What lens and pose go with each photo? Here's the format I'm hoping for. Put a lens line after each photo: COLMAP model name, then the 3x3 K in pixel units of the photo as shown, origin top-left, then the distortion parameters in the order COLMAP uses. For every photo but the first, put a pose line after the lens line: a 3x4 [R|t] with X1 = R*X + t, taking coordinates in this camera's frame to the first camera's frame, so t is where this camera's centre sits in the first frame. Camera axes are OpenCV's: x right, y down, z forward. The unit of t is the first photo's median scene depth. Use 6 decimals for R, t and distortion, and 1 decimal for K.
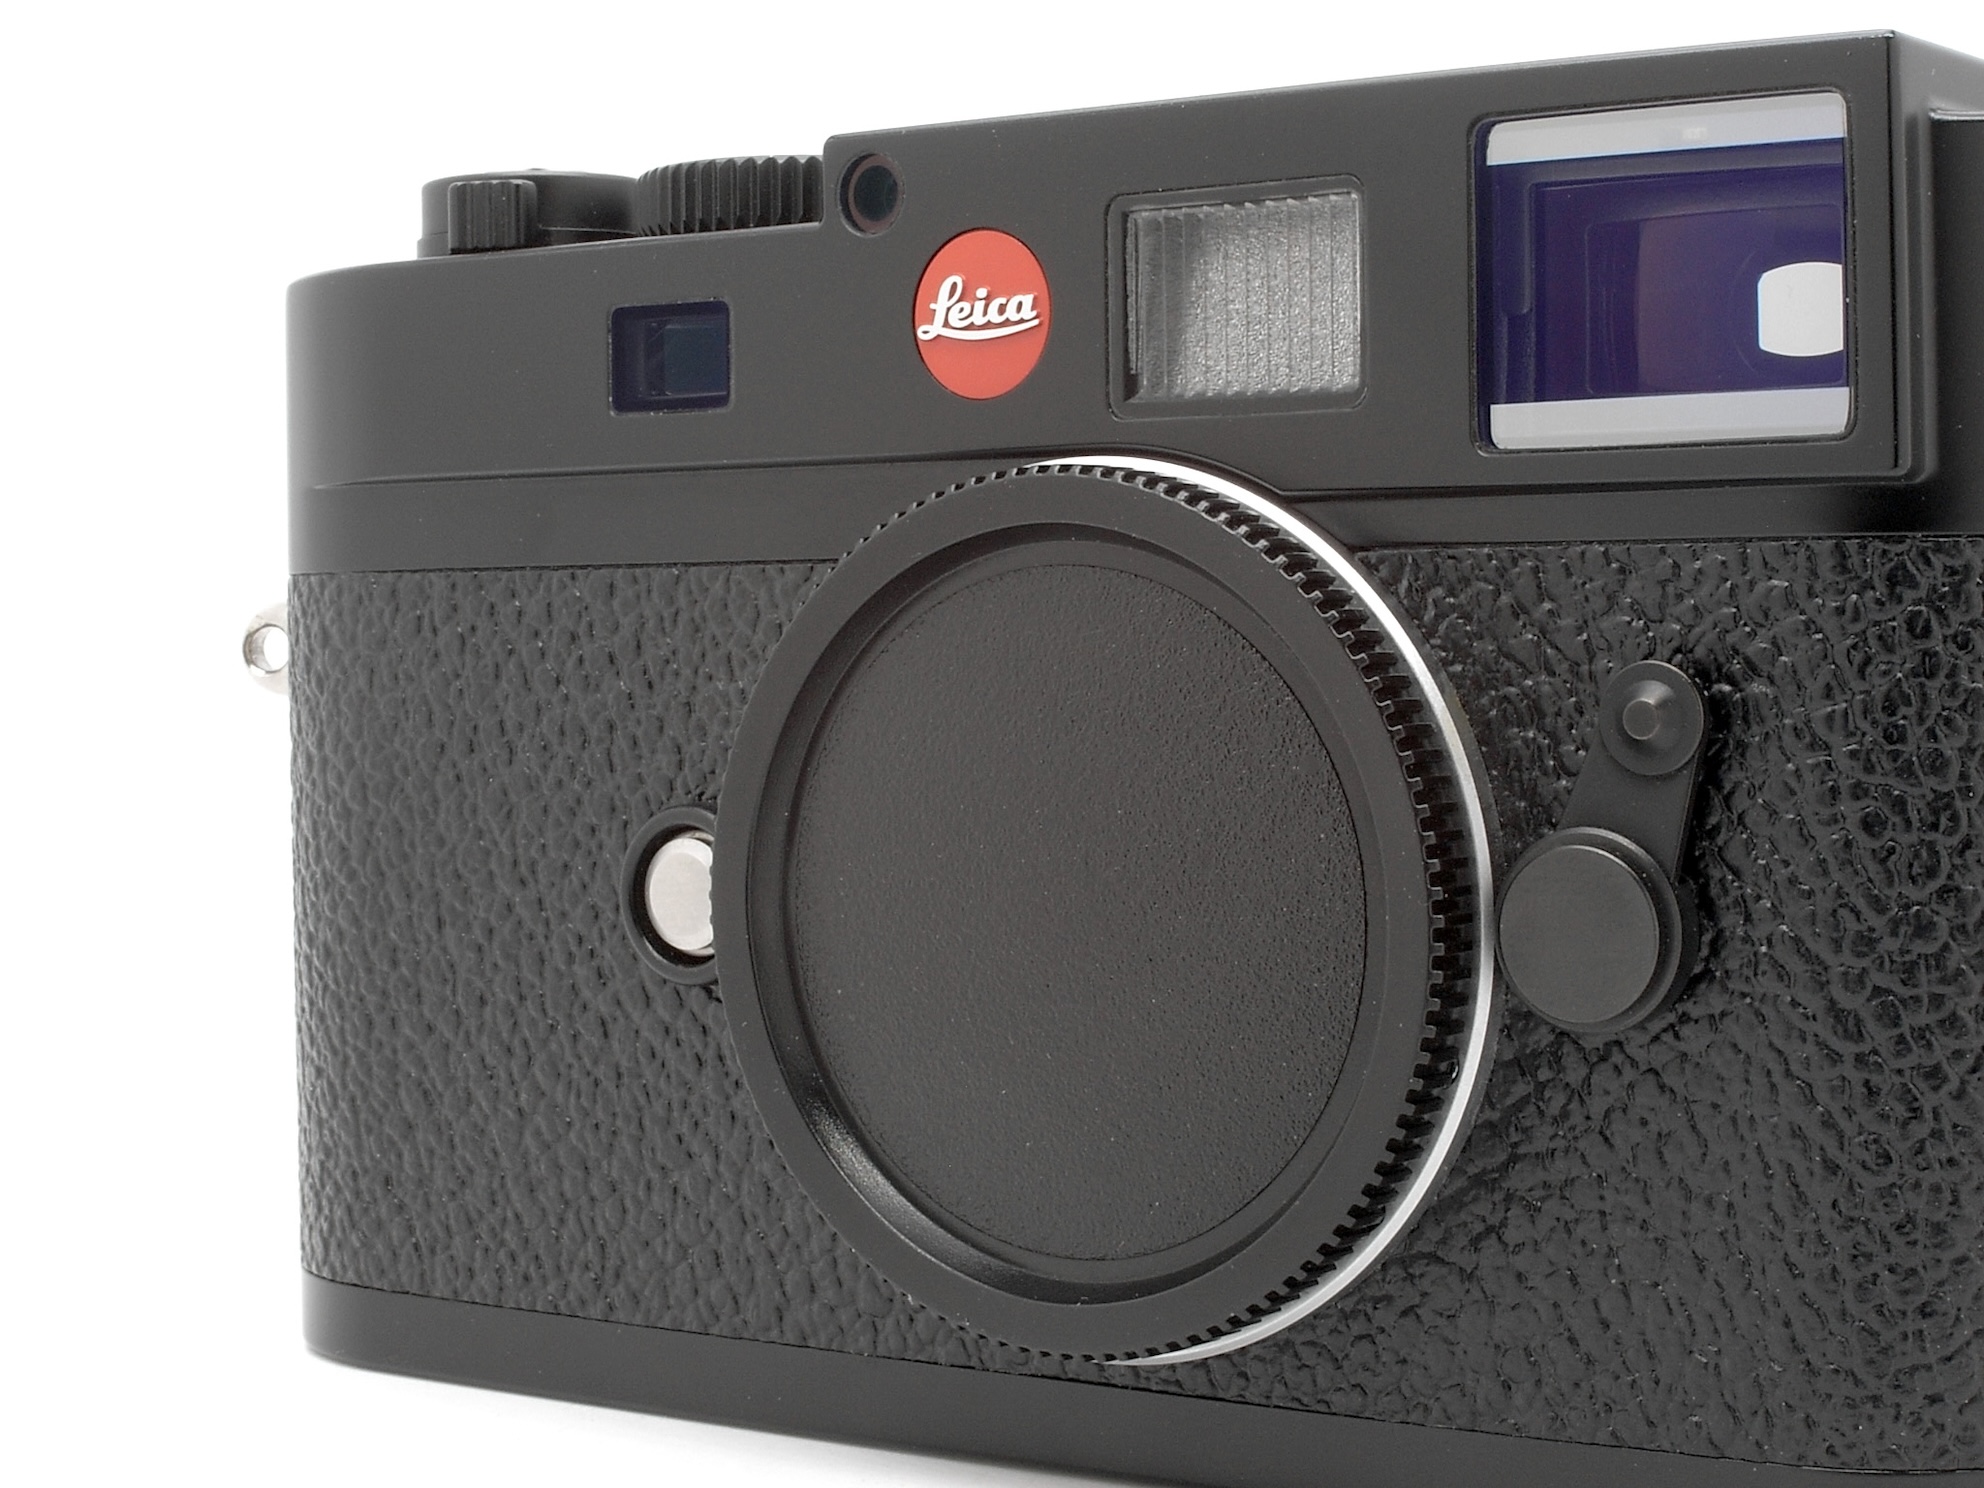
lens RADIAL K [[3878.9, 0, 992.0], [0, 3878.9, 744.0], [0, 0, 1]] dist [0.303086, -3.945947]
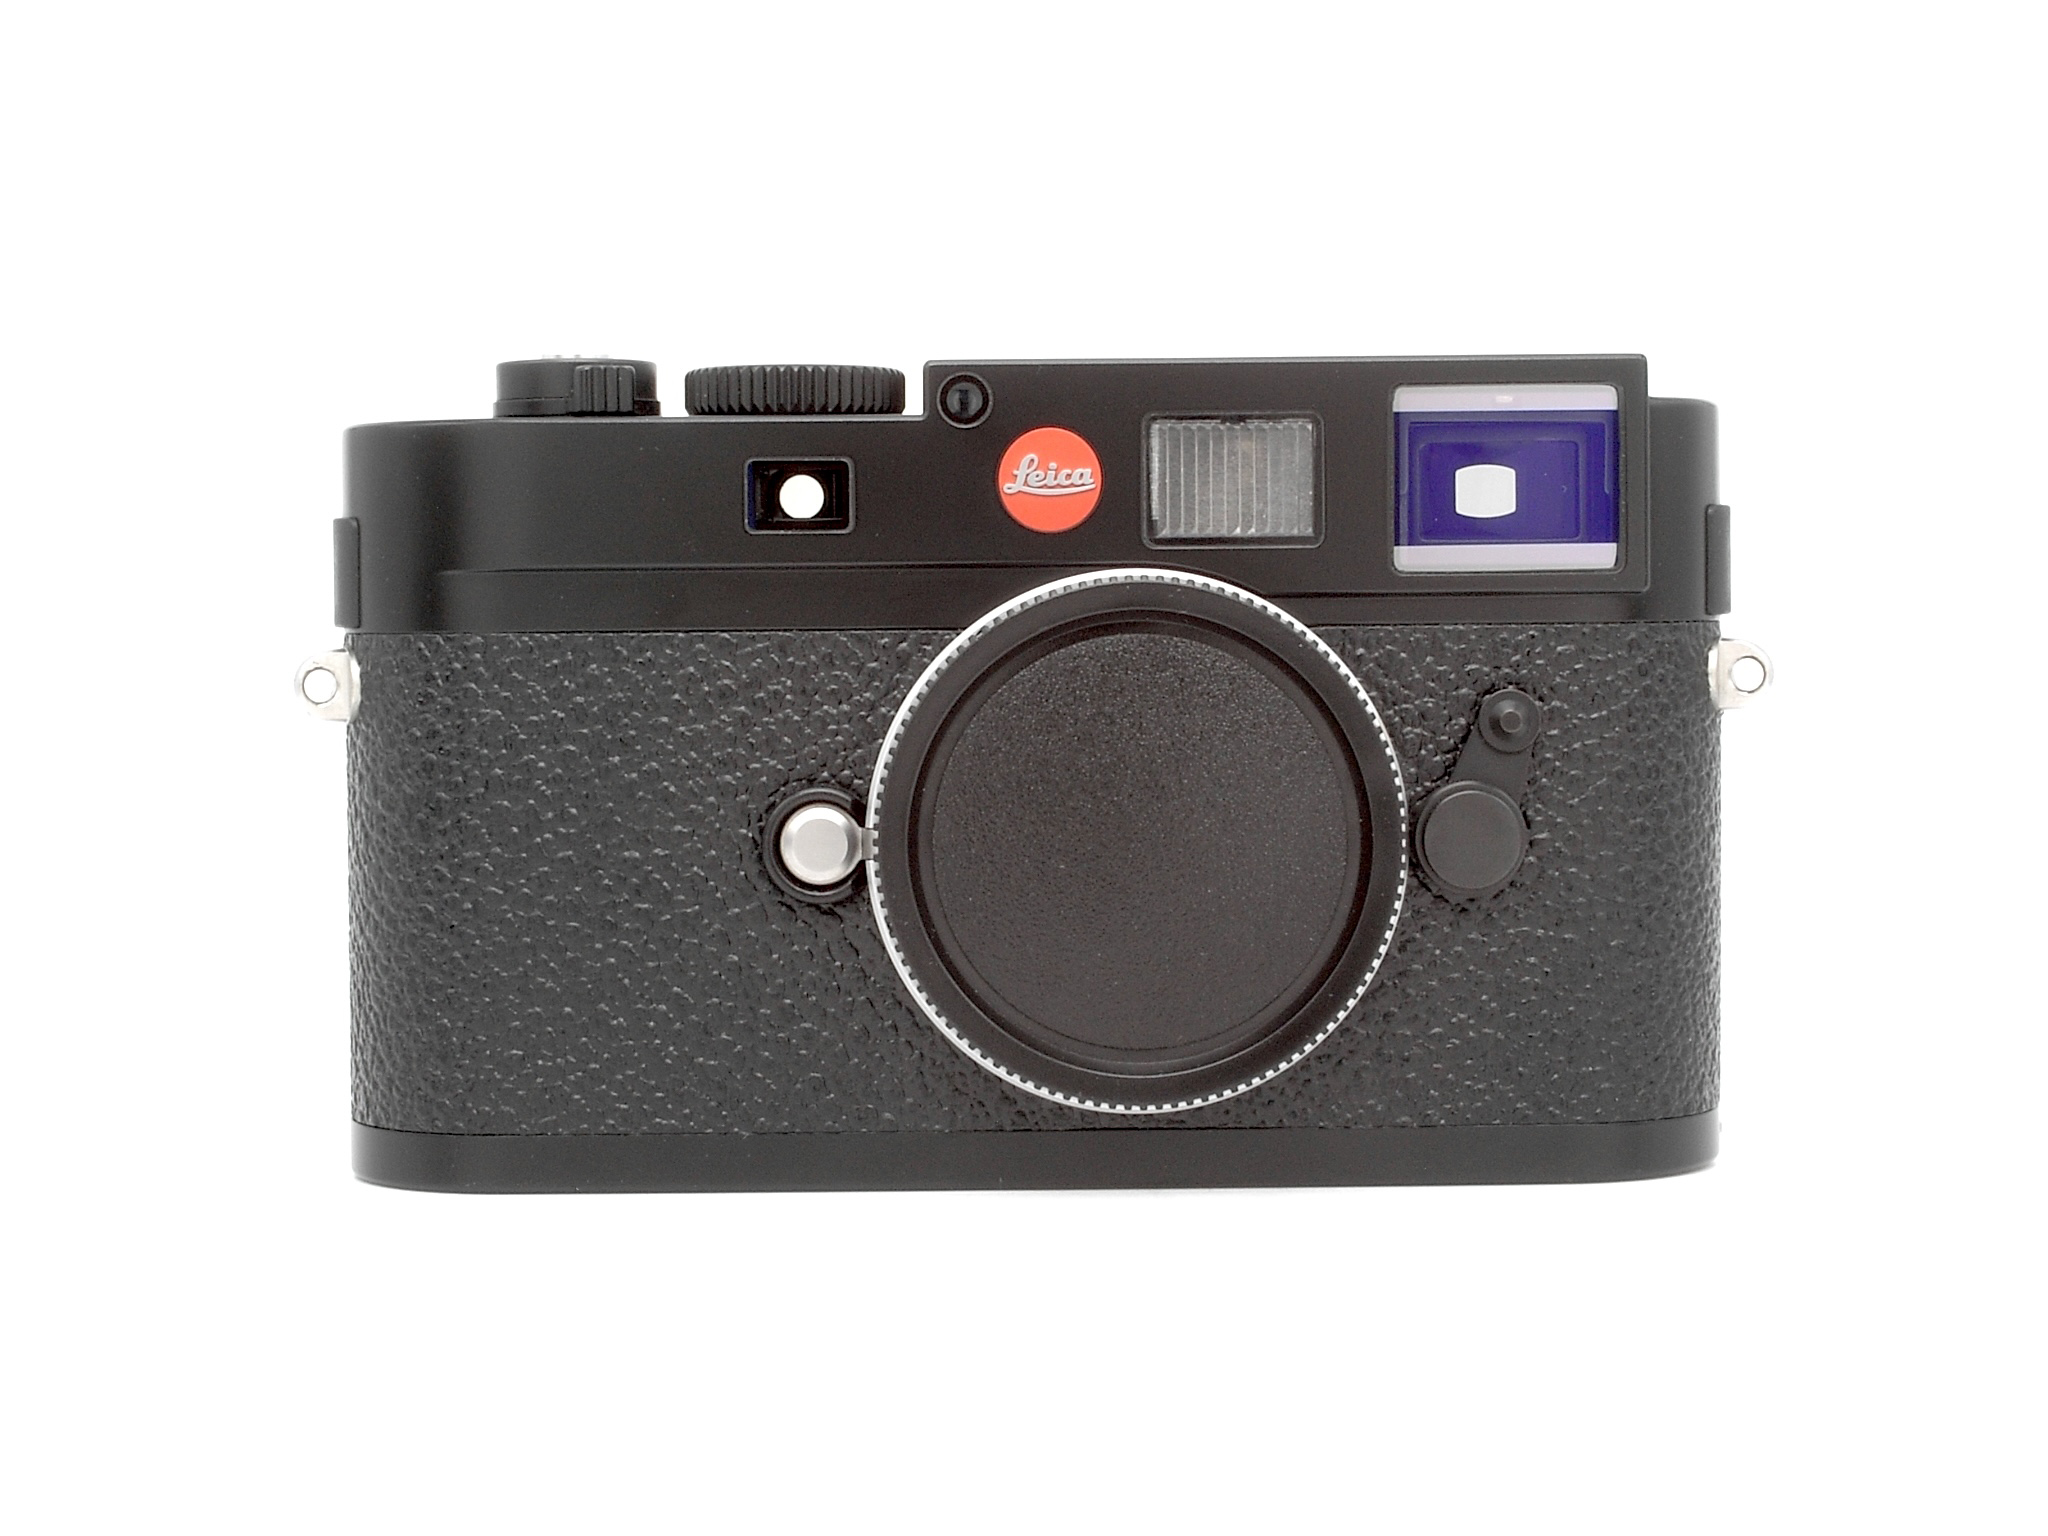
lens RADIAL K [[4004.0, 0, 1024.0], [0, 4004.0, 768.0], [0, 0, 1]] dist [0.303086, -3.945947]
pose [[0.801932, 0.004841, 0.597396, -1.020015], [0.020386, 0.999163, -0.035463, 0.070515], [-0.597068, 0.040618, 0.801162, -0.337545]]
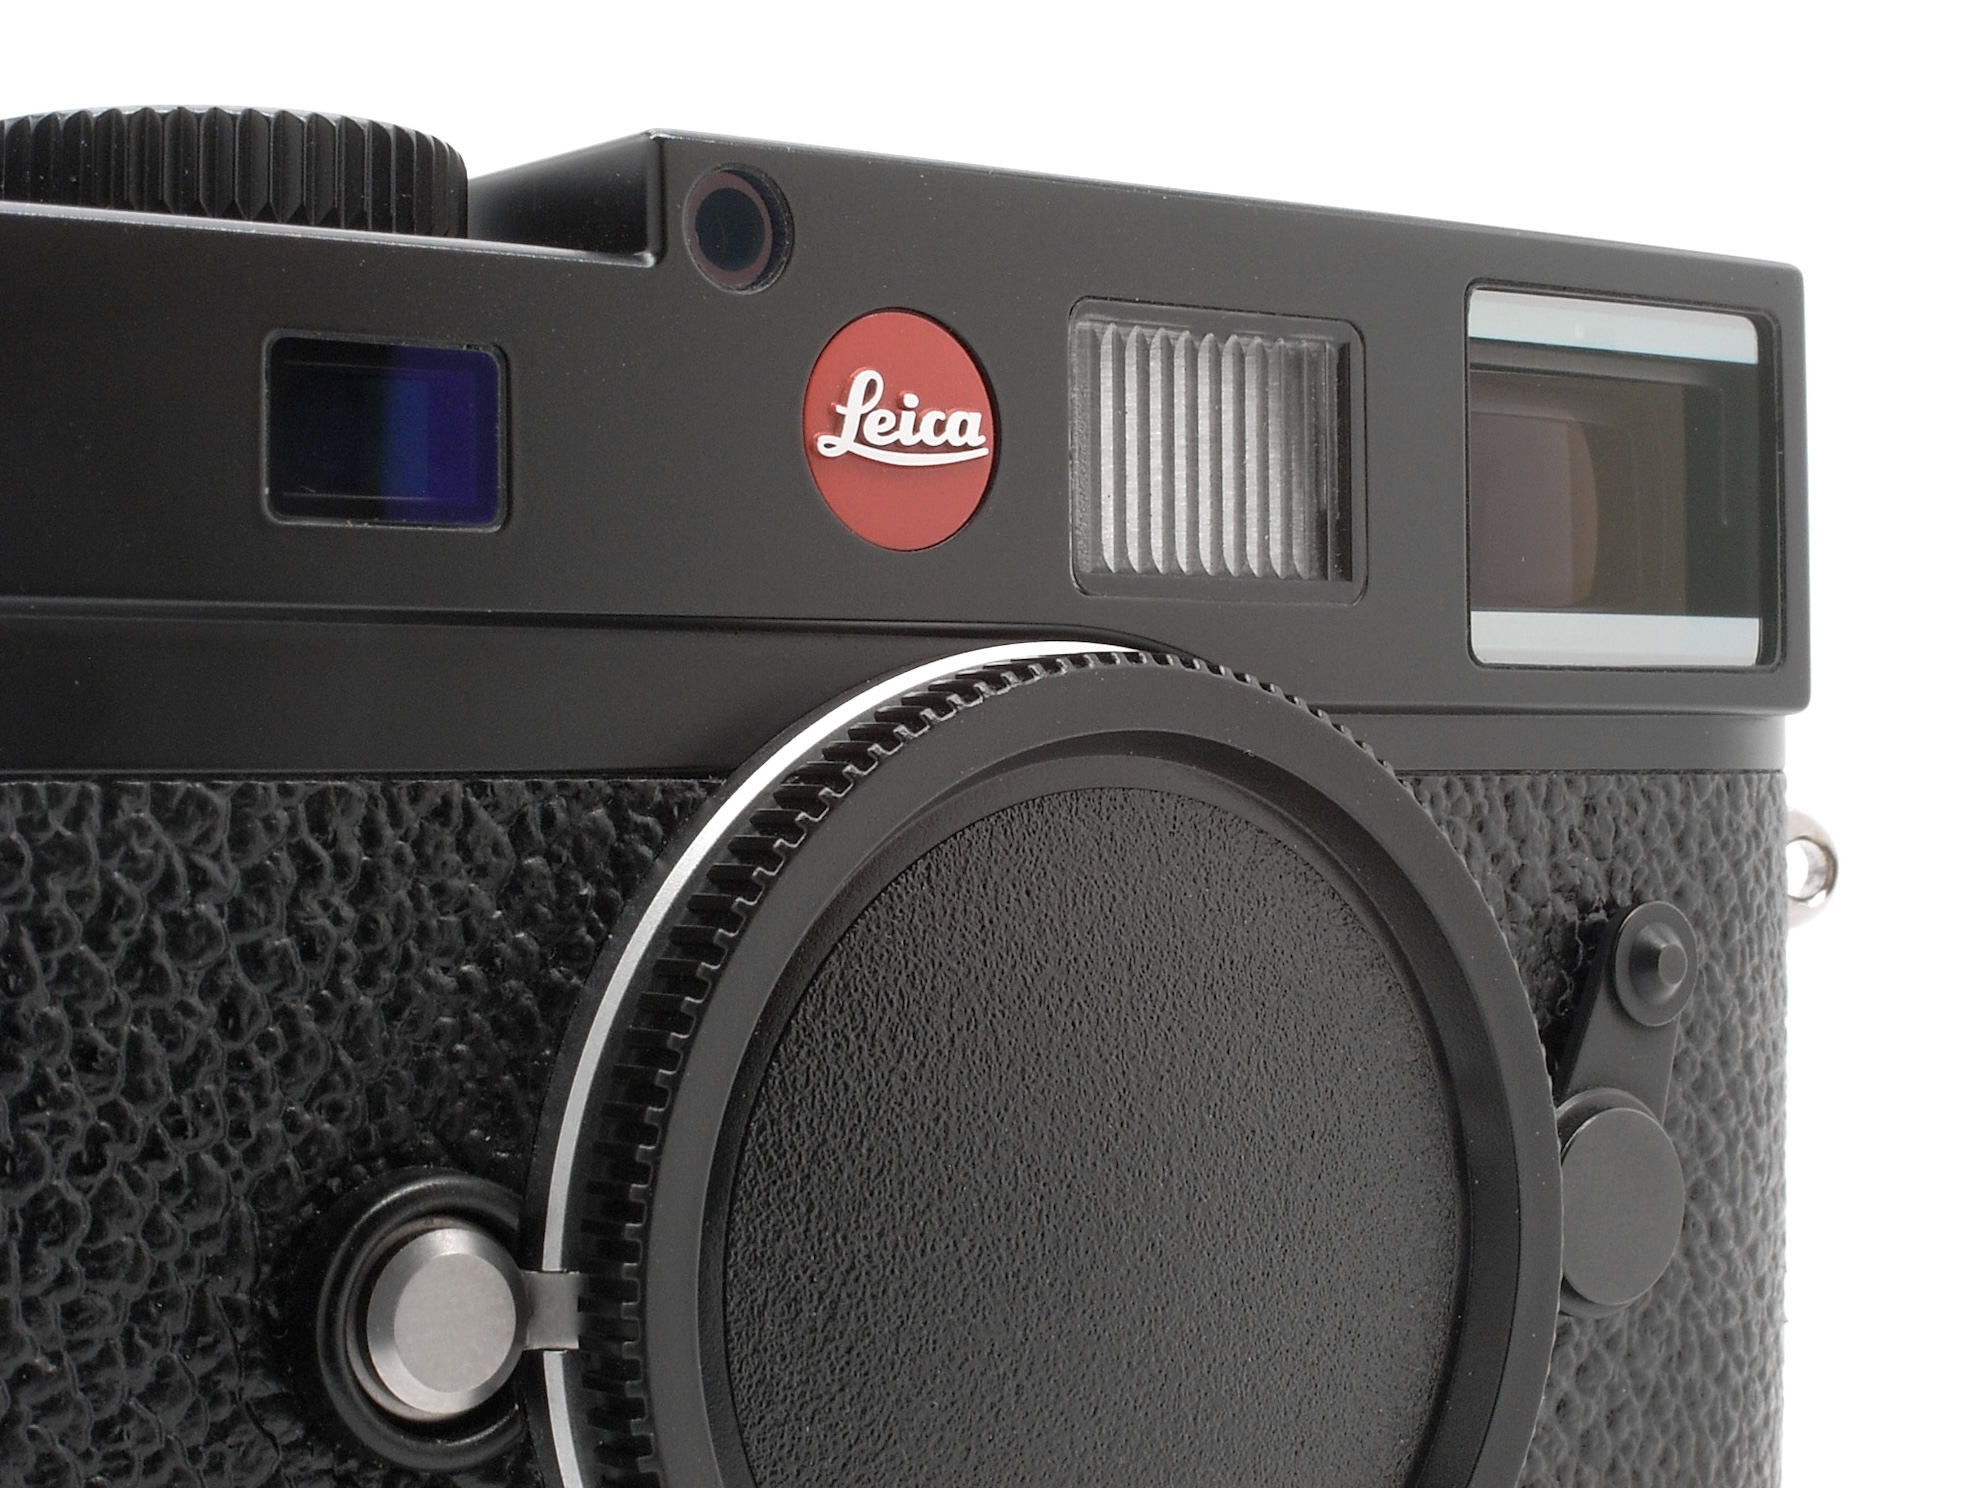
lens RADIAL K [[3878.9, 0, 992.0], [0, 3878.9, 744.0], [0, 0, 1]] dist [0.303086, -3.945947]
pose [[0.260291, 0.012960, 0.965443, -0.682860], [0.029710, 0.999329, -0.021425, -0.037902], [-0.965073, 0.034260, 0.259731, 0.805691]]
